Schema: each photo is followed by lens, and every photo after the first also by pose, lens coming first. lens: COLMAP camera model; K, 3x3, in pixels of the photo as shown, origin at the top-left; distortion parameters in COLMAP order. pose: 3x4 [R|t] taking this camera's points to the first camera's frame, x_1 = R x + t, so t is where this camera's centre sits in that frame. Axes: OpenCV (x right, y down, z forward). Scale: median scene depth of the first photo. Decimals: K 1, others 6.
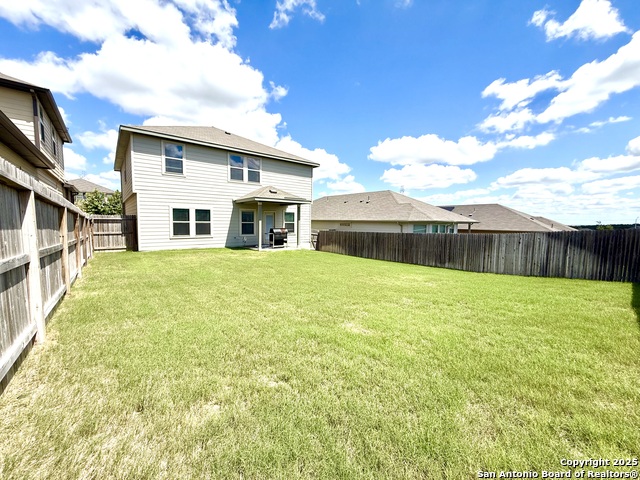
lens RADIAL K [[254.8, 0, 322.9], [0, 254.8, 241.6], [0, 0, 1]] dist [0.000212, 0.000182]
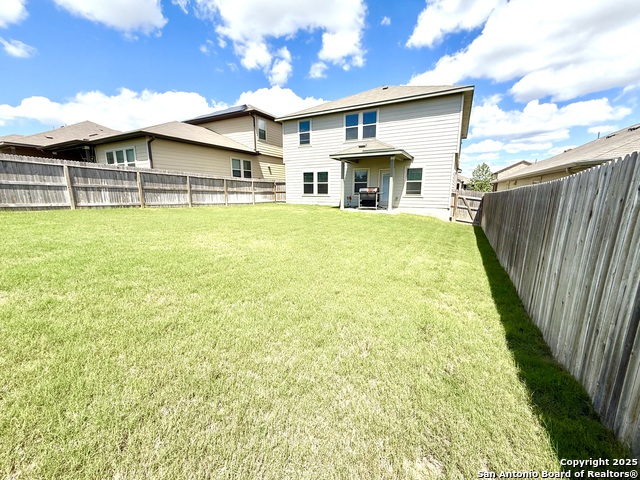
lens RADIAL K [[254.8, 0, 320.2], [0, 254.8, 239.1], [0, 0, 1]] dist [0.000212, 0.000182]
pose [[0.366013, 0.164091, -0.916029, 0.634206], [-0.071568, 0.986380, 0.148097, 0.006669], [0.927854, 0.011353, 0.372772, 0.540306]]
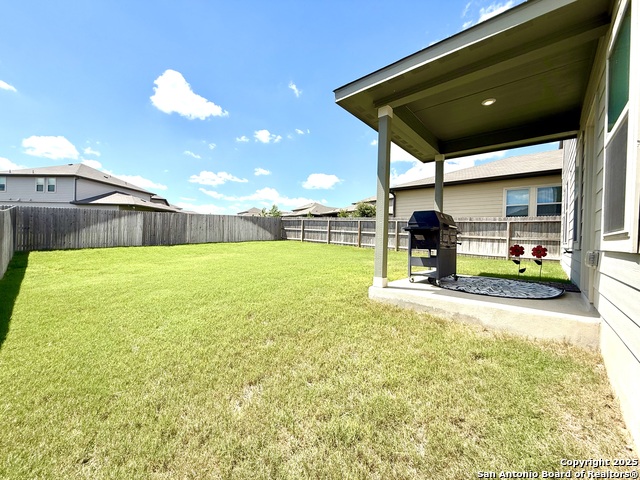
lens RADIAL K [[254.8, 0, 317.5], [0, 254.8, 240.2], [0, 0, 1]] dist [0.000212, 0.000182]
pose [[-0.990913, -0.045812, -0.126463, -0.159661], [-0.056574, 0.994954, 0.082862, -0.051102], [0.122029, 0.089263, -0.988504, 1.542190]]
